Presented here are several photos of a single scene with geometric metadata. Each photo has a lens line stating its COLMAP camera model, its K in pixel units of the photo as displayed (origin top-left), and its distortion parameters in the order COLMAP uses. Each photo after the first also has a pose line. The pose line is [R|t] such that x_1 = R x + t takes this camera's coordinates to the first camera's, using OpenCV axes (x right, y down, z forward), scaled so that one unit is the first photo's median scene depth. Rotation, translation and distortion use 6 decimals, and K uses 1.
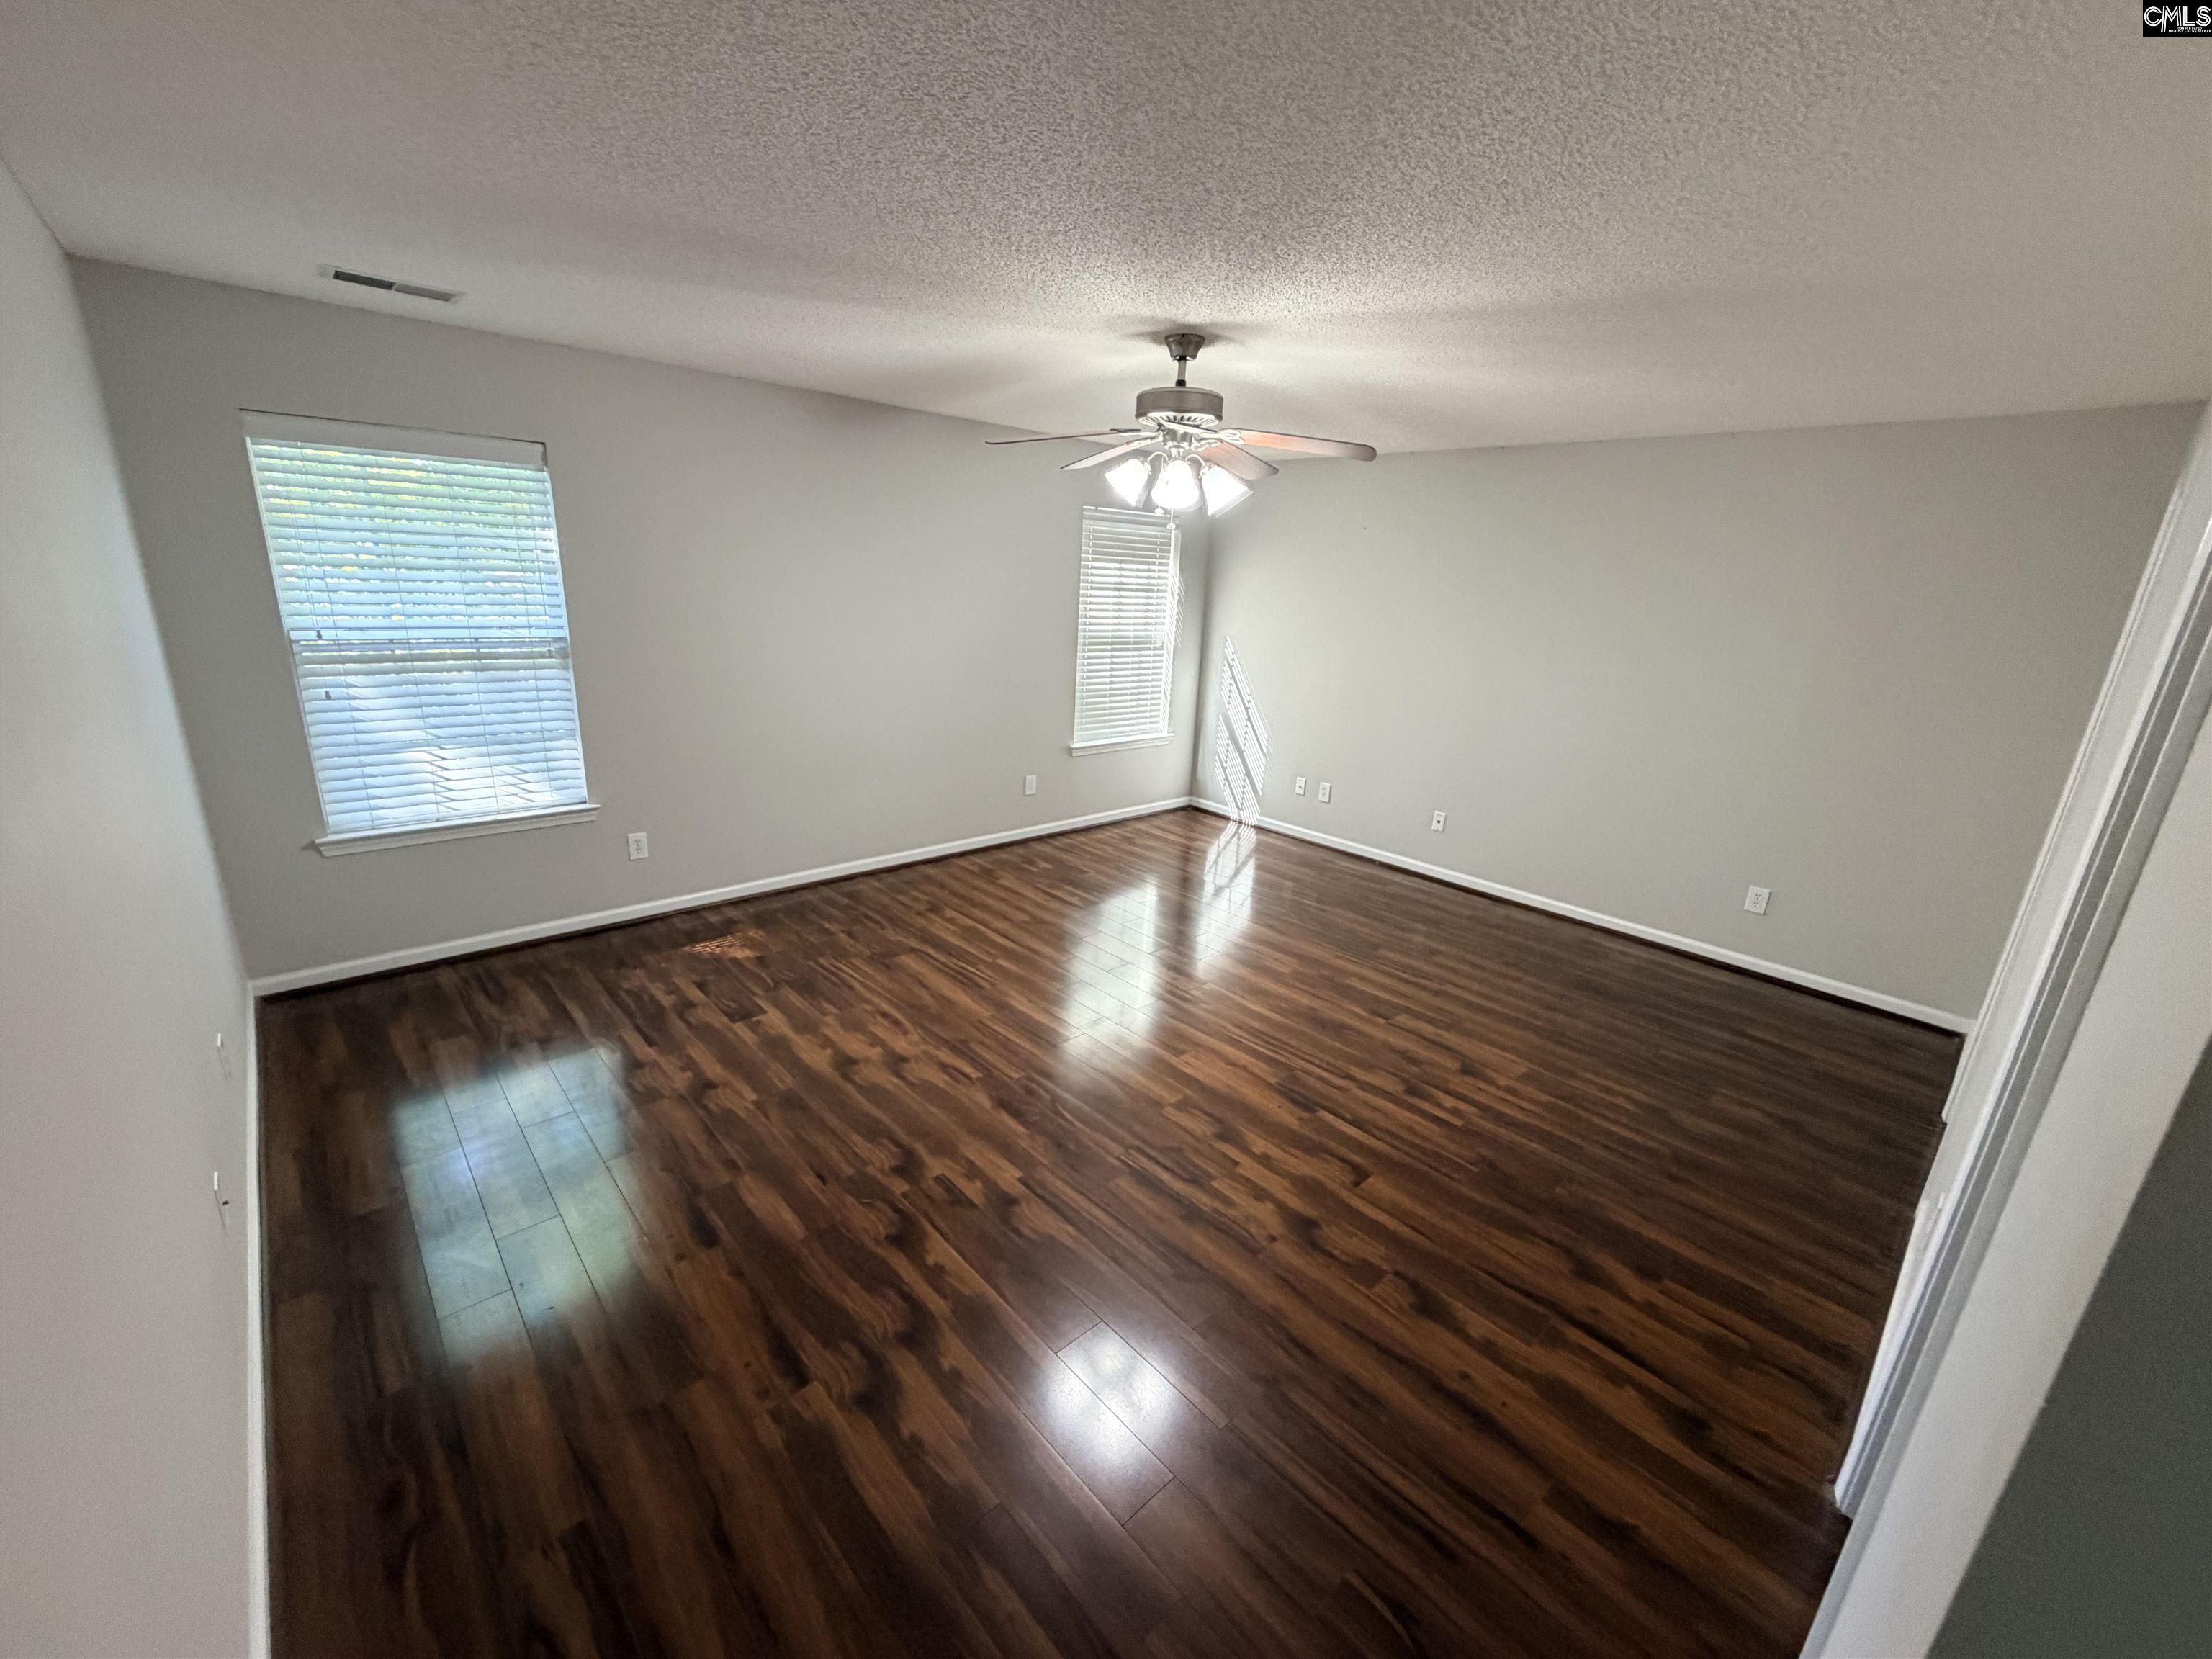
lens RADIAL K [[895.7, 0, 1101.2], [0, 895.7, 822.7], [0, 0, 1]] dist [-0.002134, 0.001281]
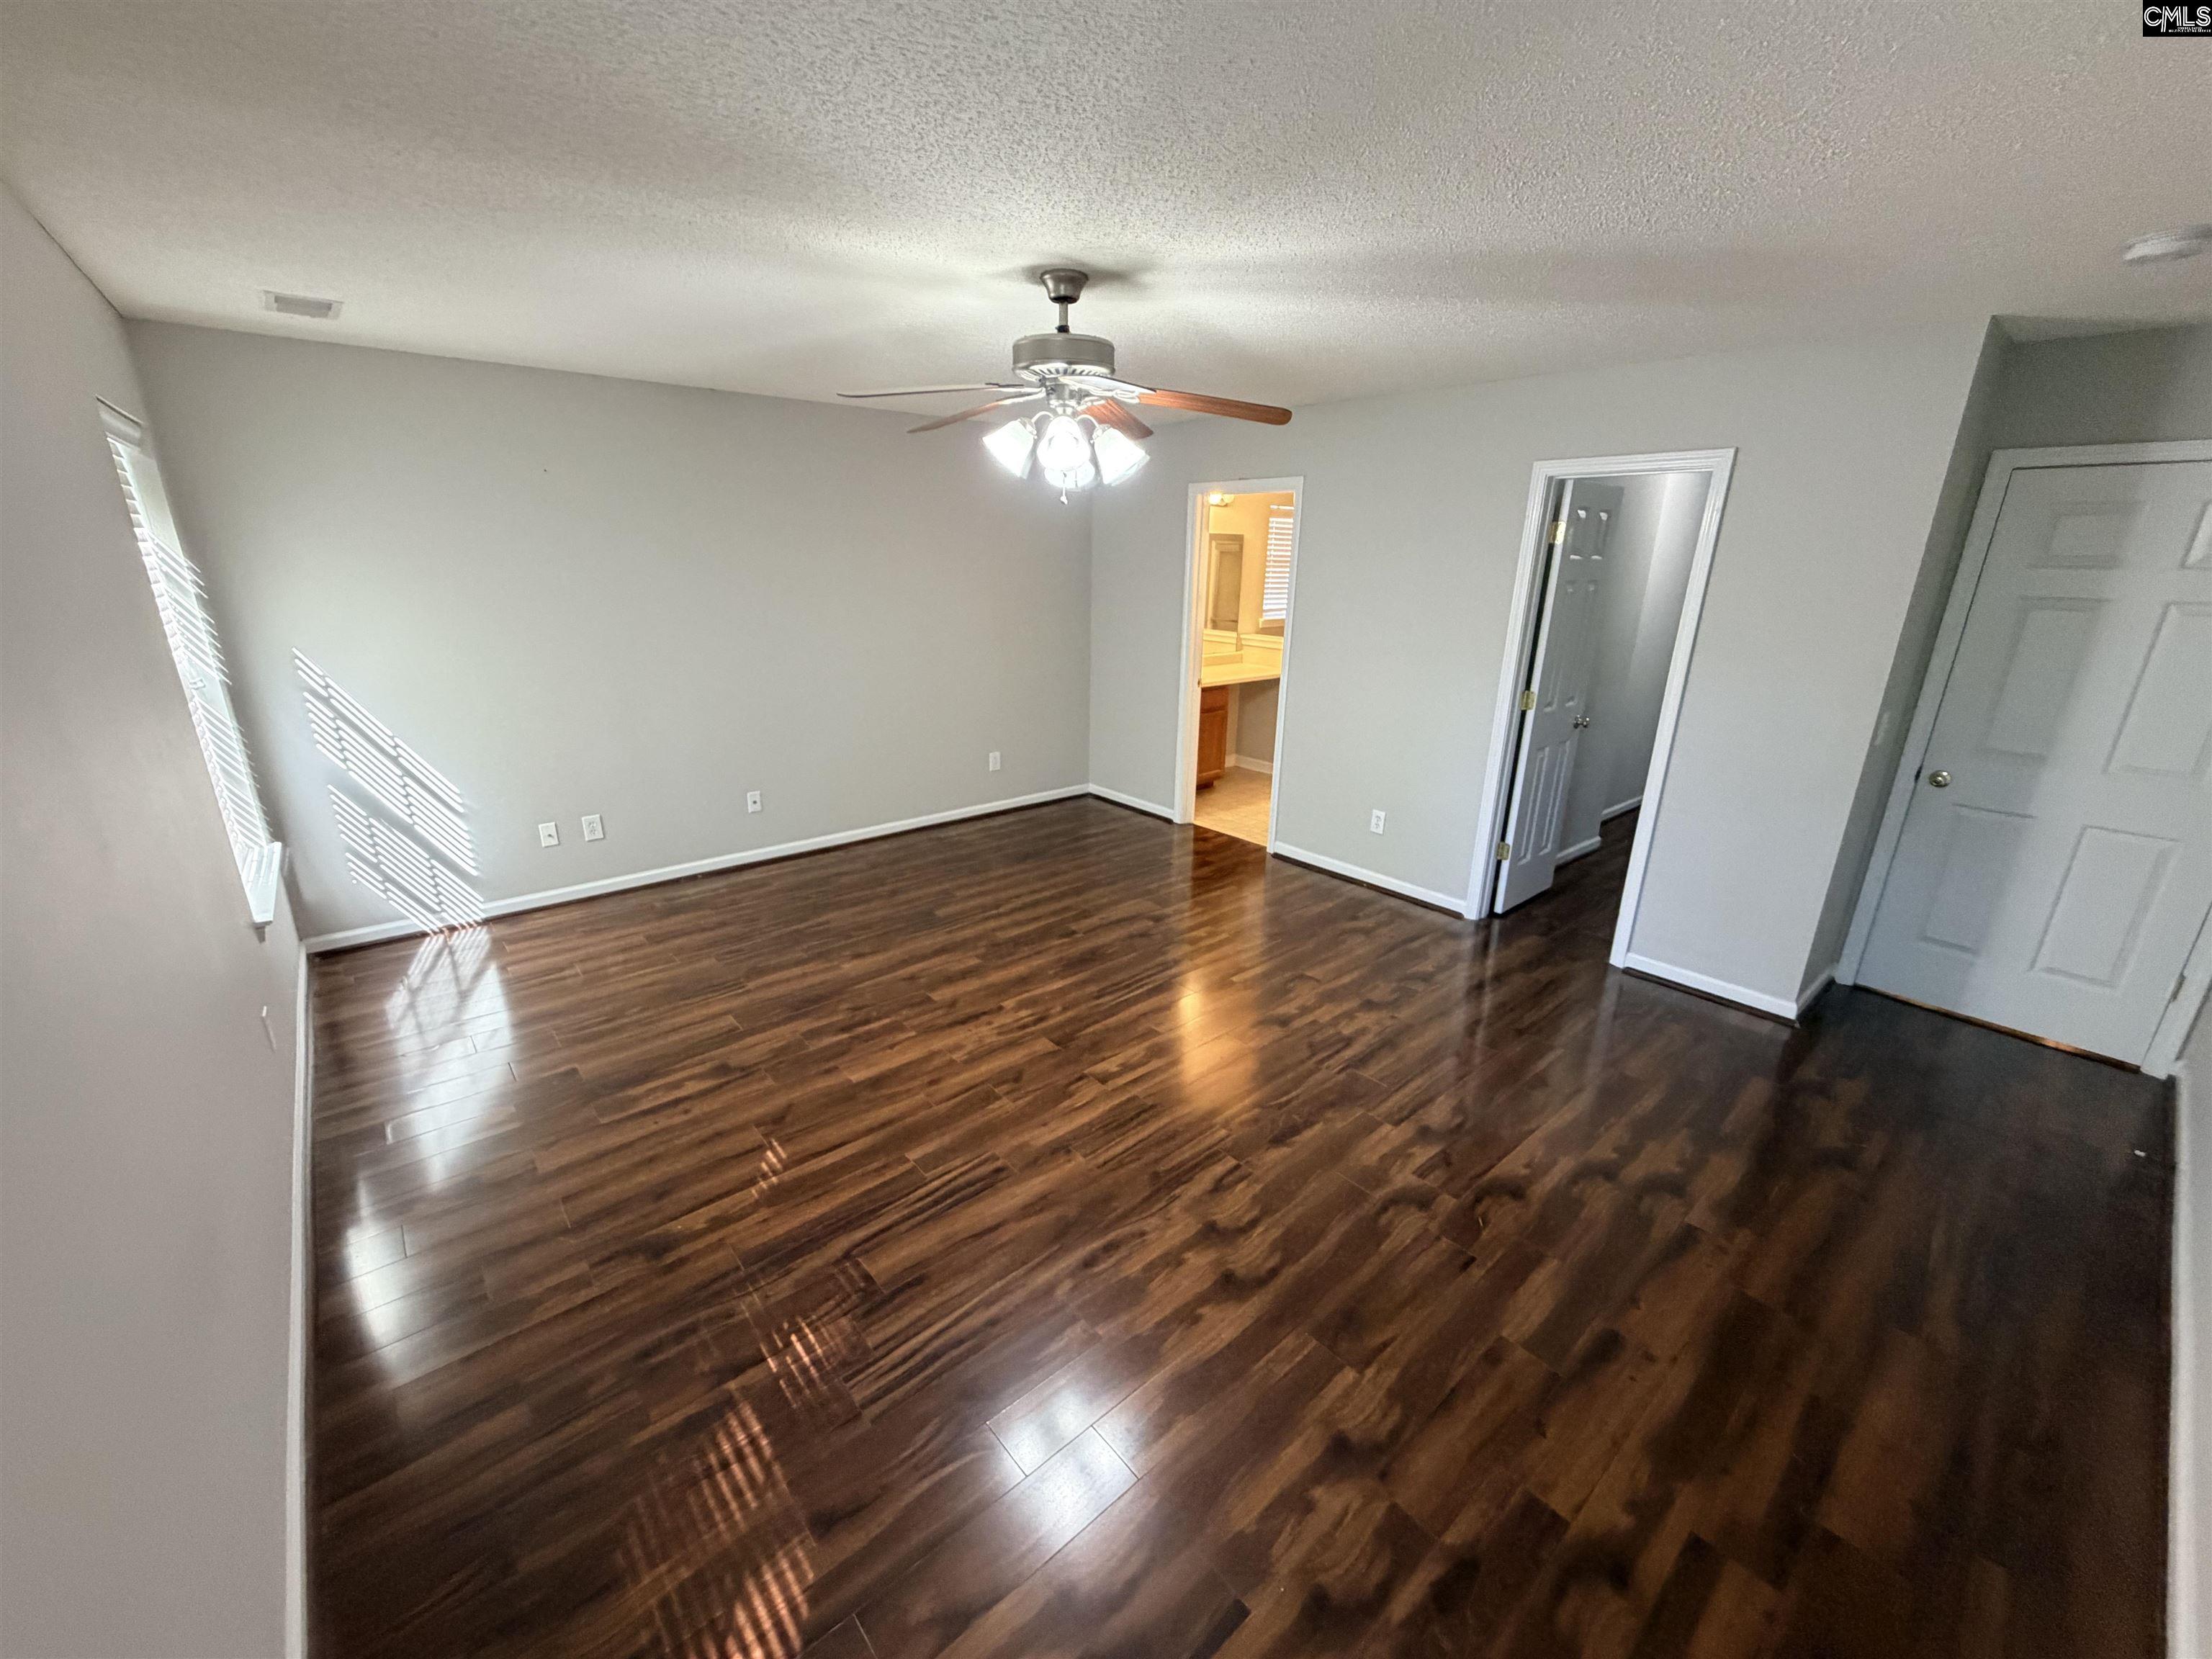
lens RADIAL K [[895.7, 0, 1091.3], [0, 895.7, 830.6], [0, 0, 1]] dist [-0.002134, 0.001281]
pose [[0.032274, -0.347448, 0.937144, -0.822904], [0.260600, 0.908125, 0.327715, -0.314196], [-0.964907, 0.233643, 0.119854, 0.939231]]
